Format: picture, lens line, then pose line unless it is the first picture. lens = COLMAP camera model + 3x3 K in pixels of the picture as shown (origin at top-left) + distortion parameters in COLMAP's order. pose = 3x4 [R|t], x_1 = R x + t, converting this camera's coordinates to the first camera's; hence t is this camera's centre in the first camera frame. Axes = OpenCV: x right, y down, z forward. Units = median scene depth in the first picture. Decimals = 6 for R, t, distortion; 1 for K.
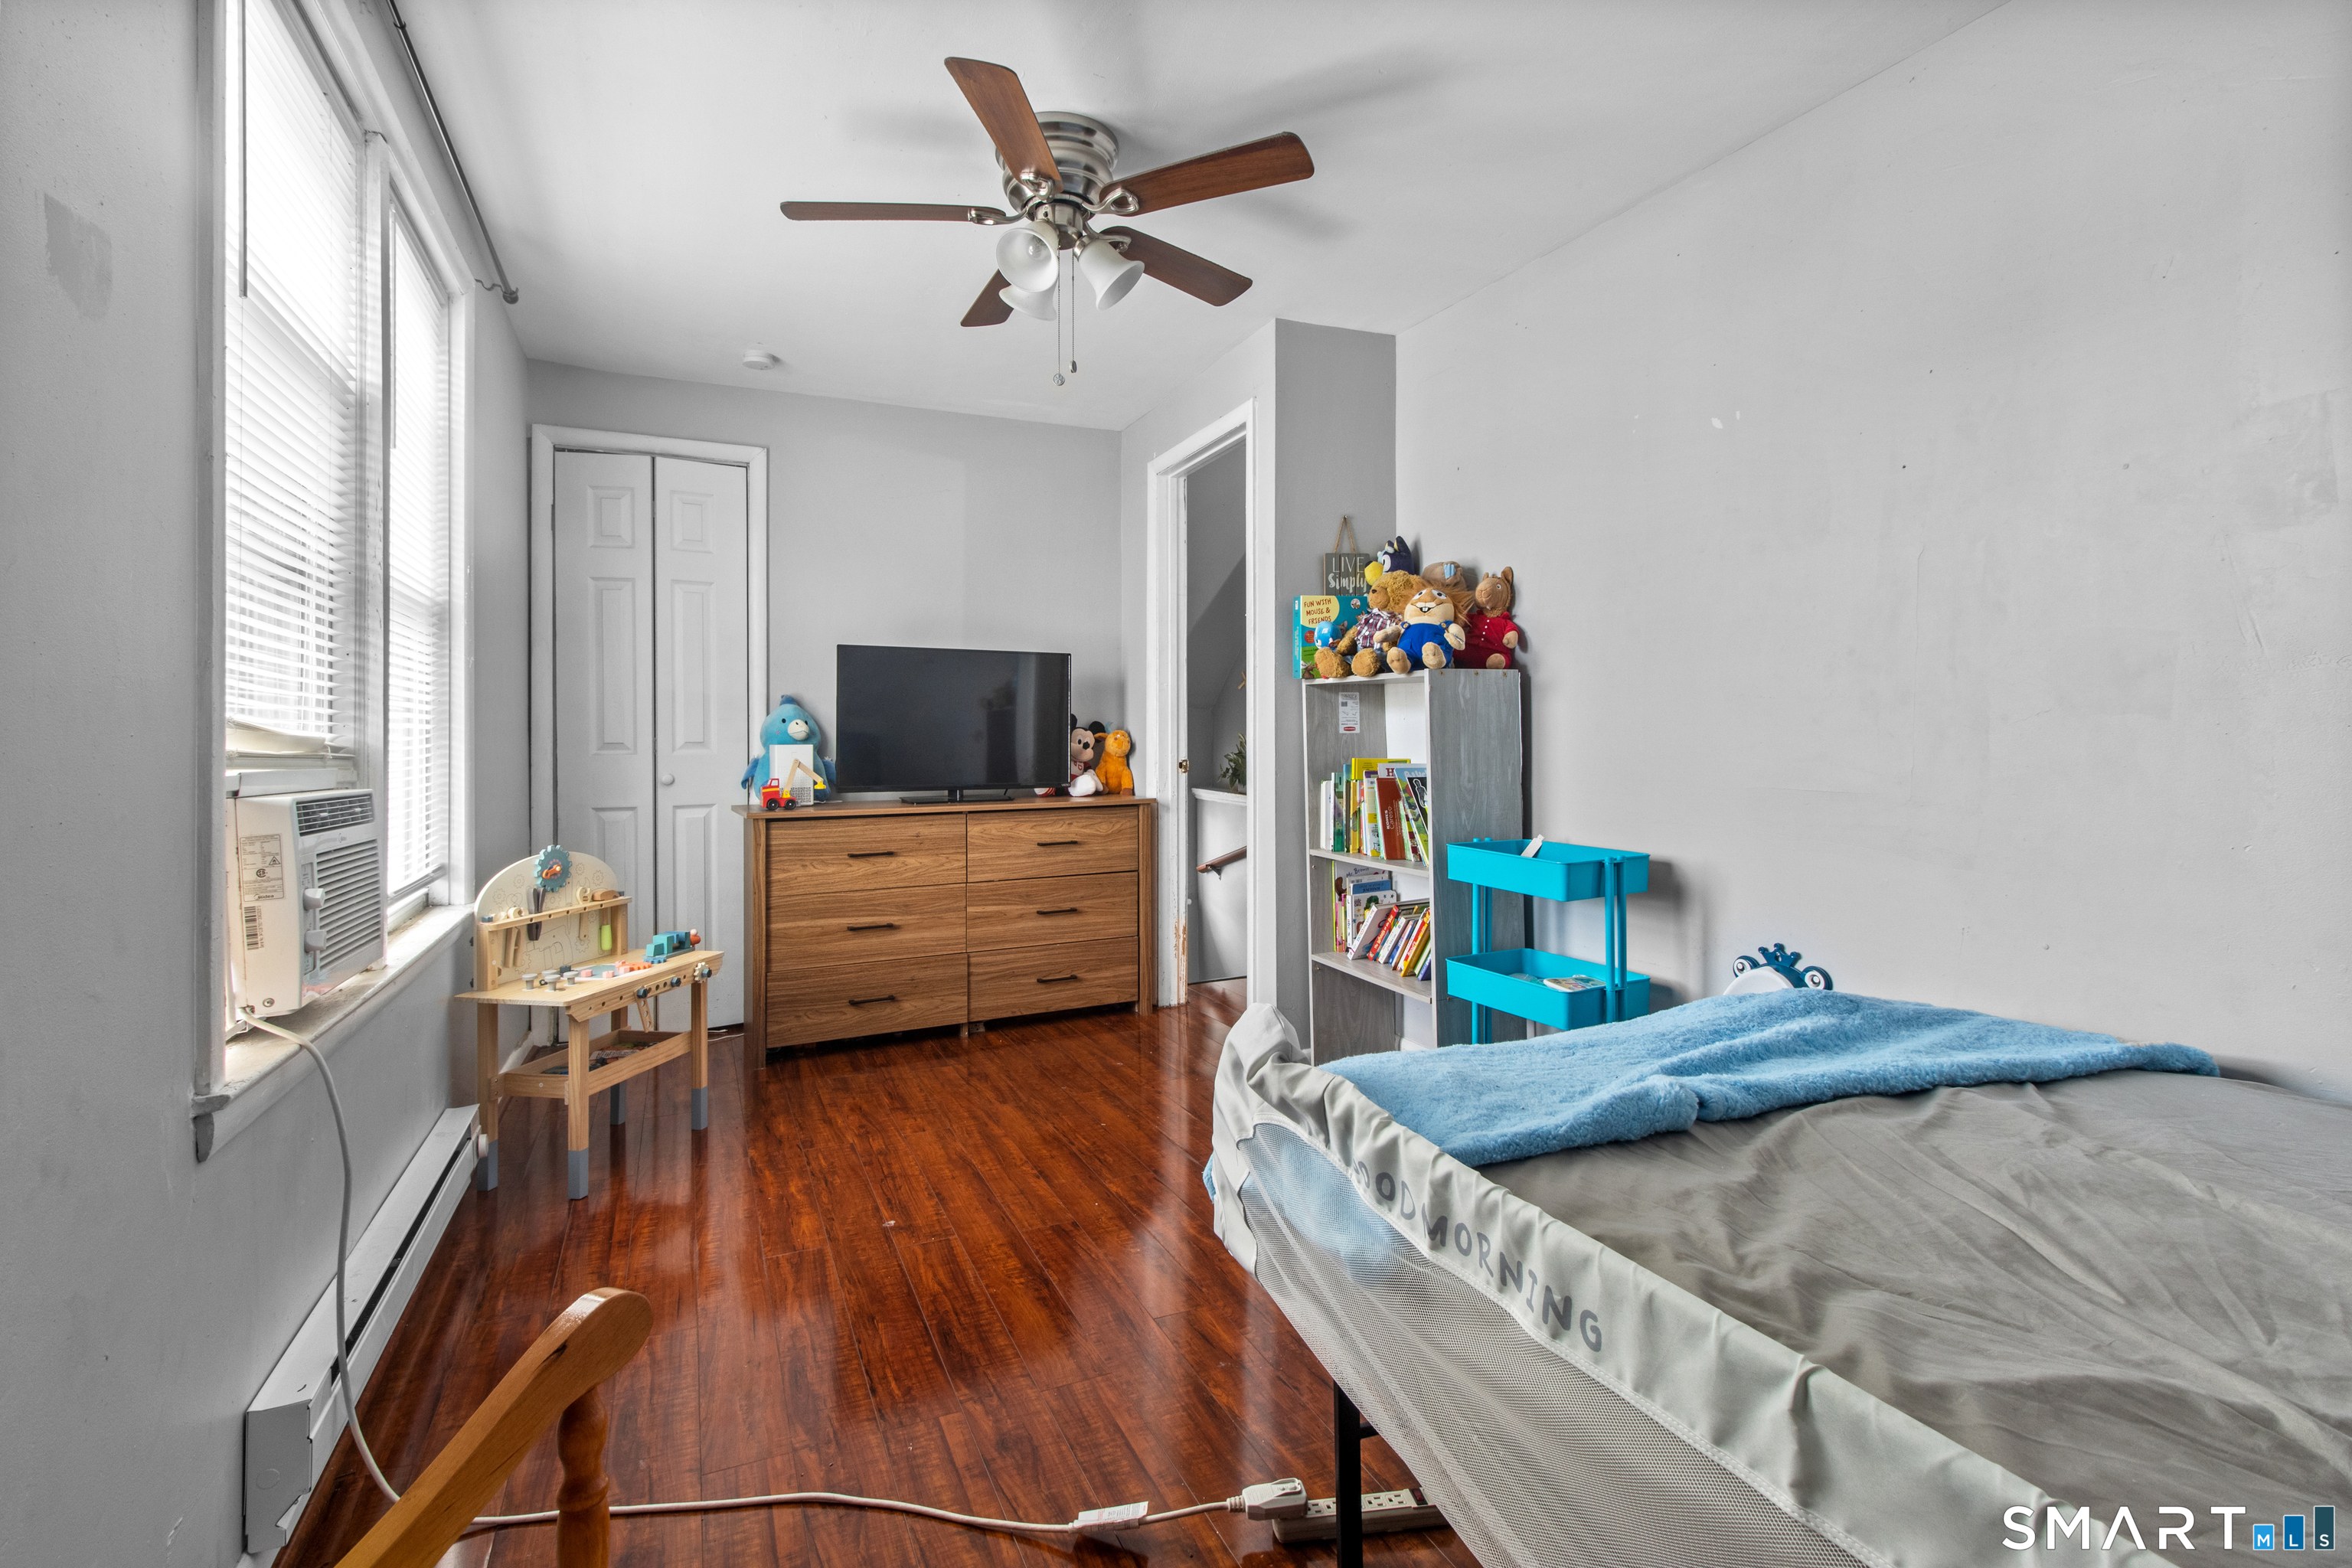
lens RADIAL K [[1093.8, 0, 1172.5], [0, 1093.8, 752.8], [0, 0, 1]] dist [0.010569, -0.000285]
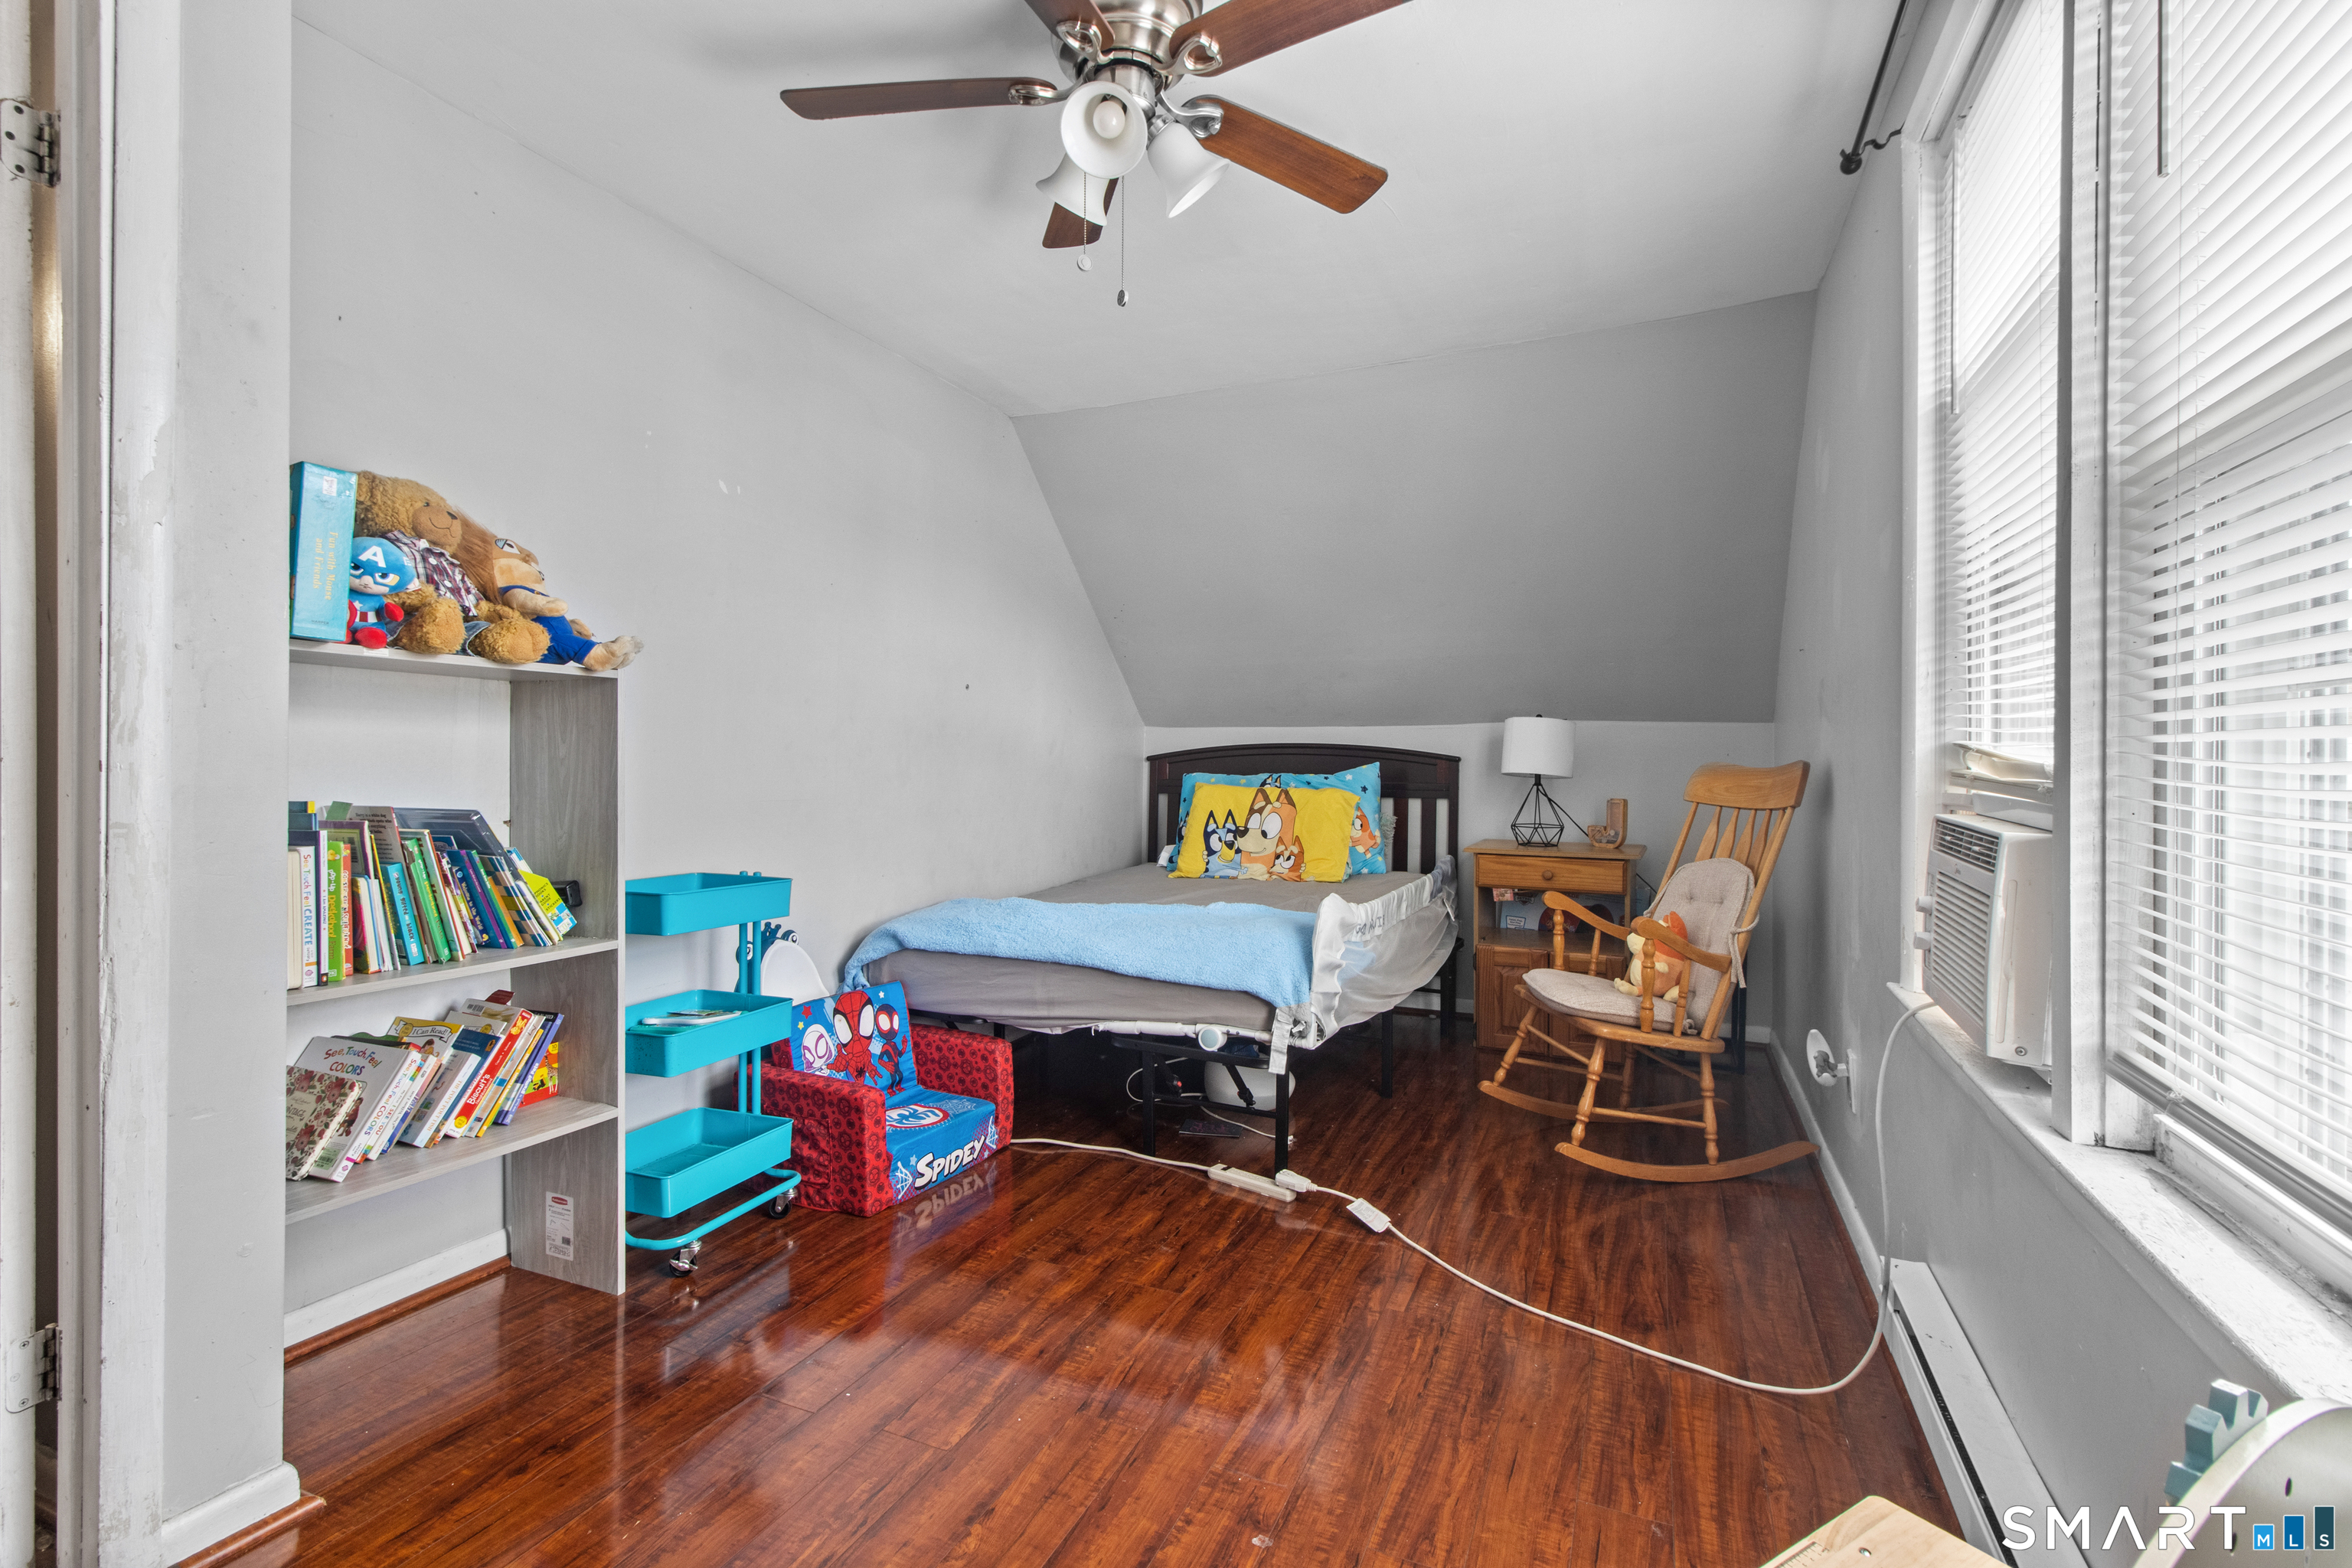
lens RADIAL K [[1093.8, 0, 1172.5], [0, 1093.8, 752.8], [0, 0, 1]] dist [0.010569, -0.000285]
pose [[-0.673505, 0.014796, 0.739035, -0.659357], [0.009798, 0.999891, -0.011089, -0.009298], [-0.739118, -0.000228, -0.673576, 1.392092]]
